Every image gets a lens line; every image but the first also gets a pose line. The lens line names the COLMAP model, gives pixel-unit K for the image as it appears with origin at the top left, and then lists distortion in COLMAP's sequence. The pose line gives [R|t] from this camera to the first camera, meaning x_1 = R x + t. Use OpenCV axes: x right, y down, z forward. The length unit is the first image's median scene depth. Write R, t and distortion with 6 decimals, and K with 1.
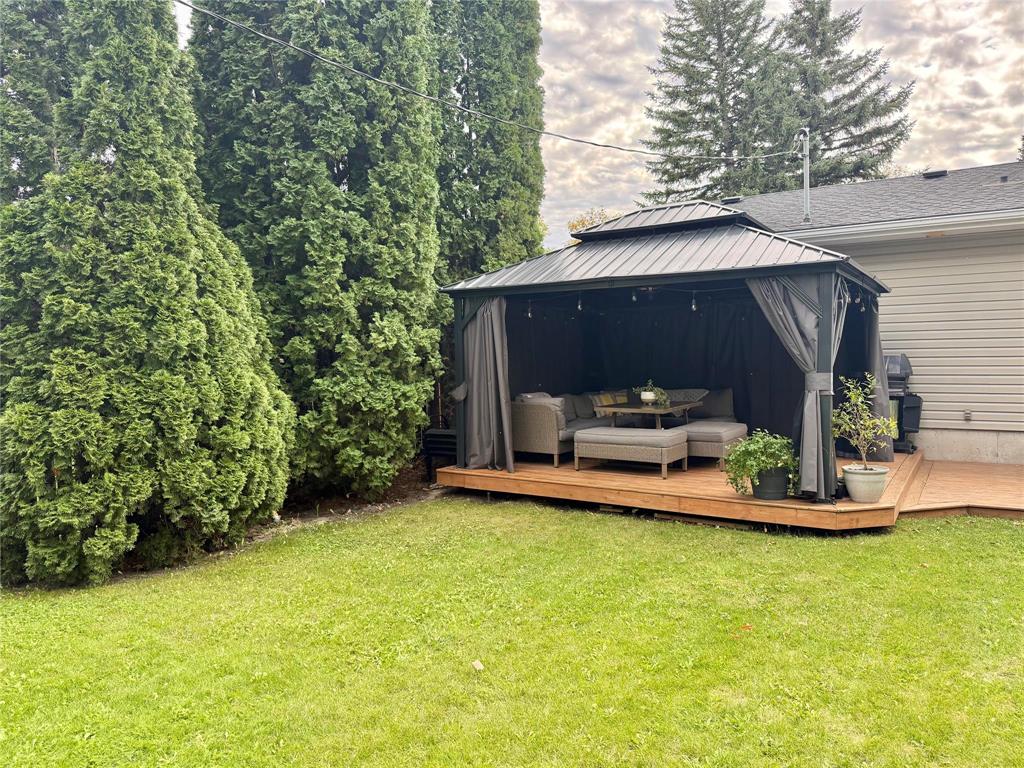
lens RADIAL K [[713.0, 0, 515.5], [0, 713.0, 387.7], [0, 0, 1]] dist [0.101464, -0.145516]
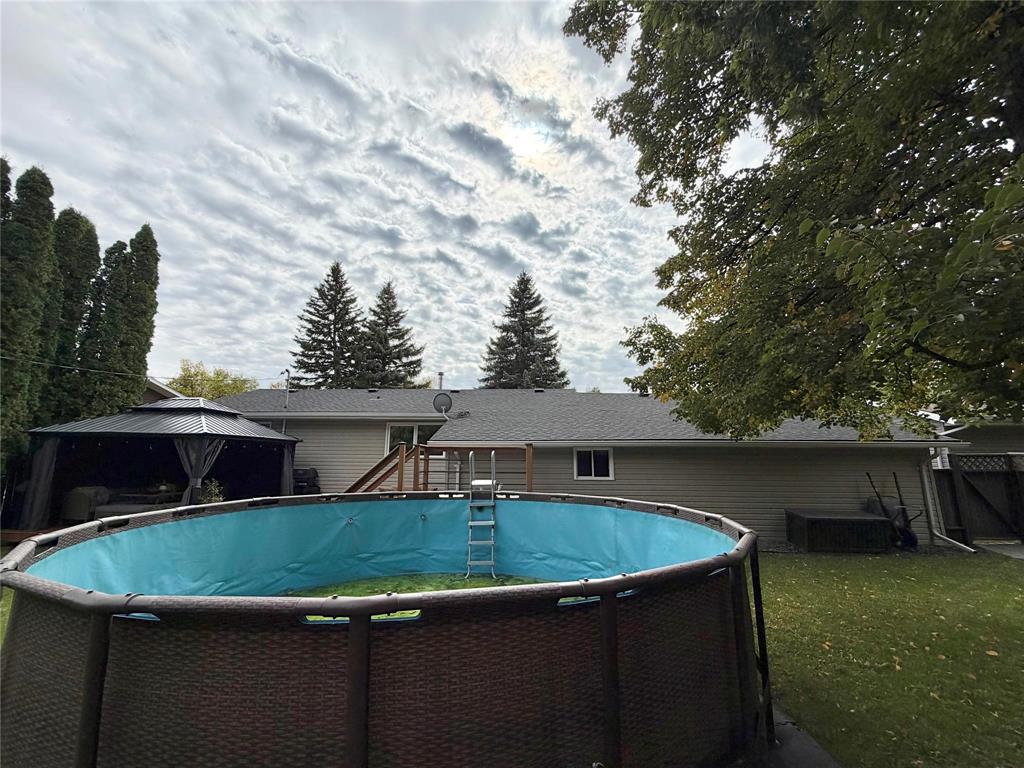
lens RADIAL K [[408.2, 0, 507.1], [0, 408.2, 385.2], [0, 0, 1]] dist [-0.000468, 0.001030]
pose [[0.880922, 0.105730, 0.461301, 0.569432], [-0.000850, 0.975078, -0.221863, -0.019143], [-0.473262, 0.195052, 0.859057, -0.623776]]
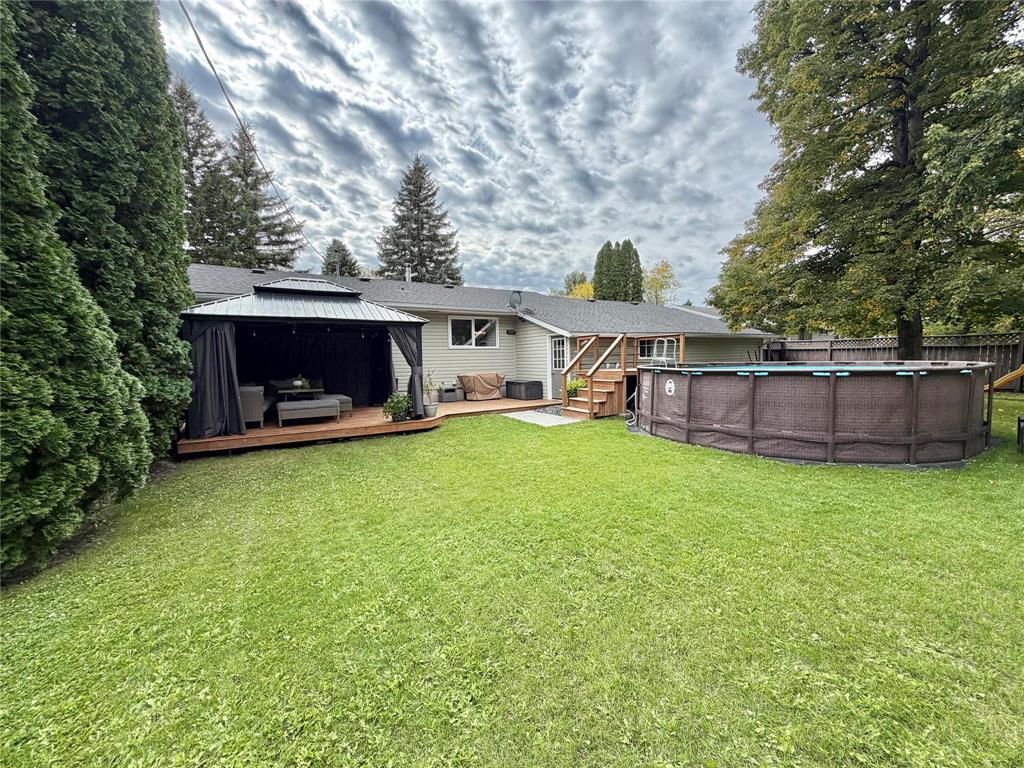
lens RADIAL K [[408.2, 0, 507.1], [0, 408.2, 385.2], [0, 0, 1]] dist [-0.000468, 0.001030]
pose [[0.465516, -0.055243, 0.883314, -0.558595], [0.048877, 0.998132, 0.036665, 0.006023], [-0.883689, 0.026106, 0.467346, 0.070174]]
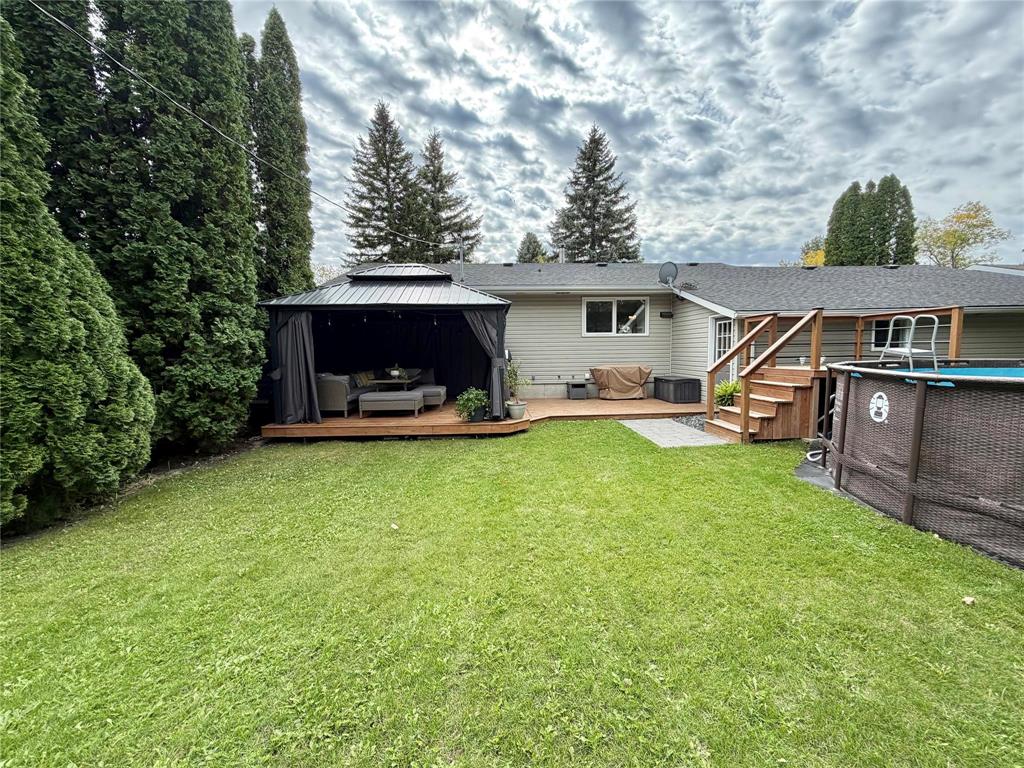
lens RADIAL K [[408.2, 0, 507.1], [0, 408.2, 385.2], [0, 0, 1]] dist [-0.000468, 0.001030]
pose [[0.824592, -0.047035, 0.563770, -0.180408], [0.025818, 0.998628, 0.045553, 0.003688], [-0.565139, -0.023007, 0.824675, 0.023838]]
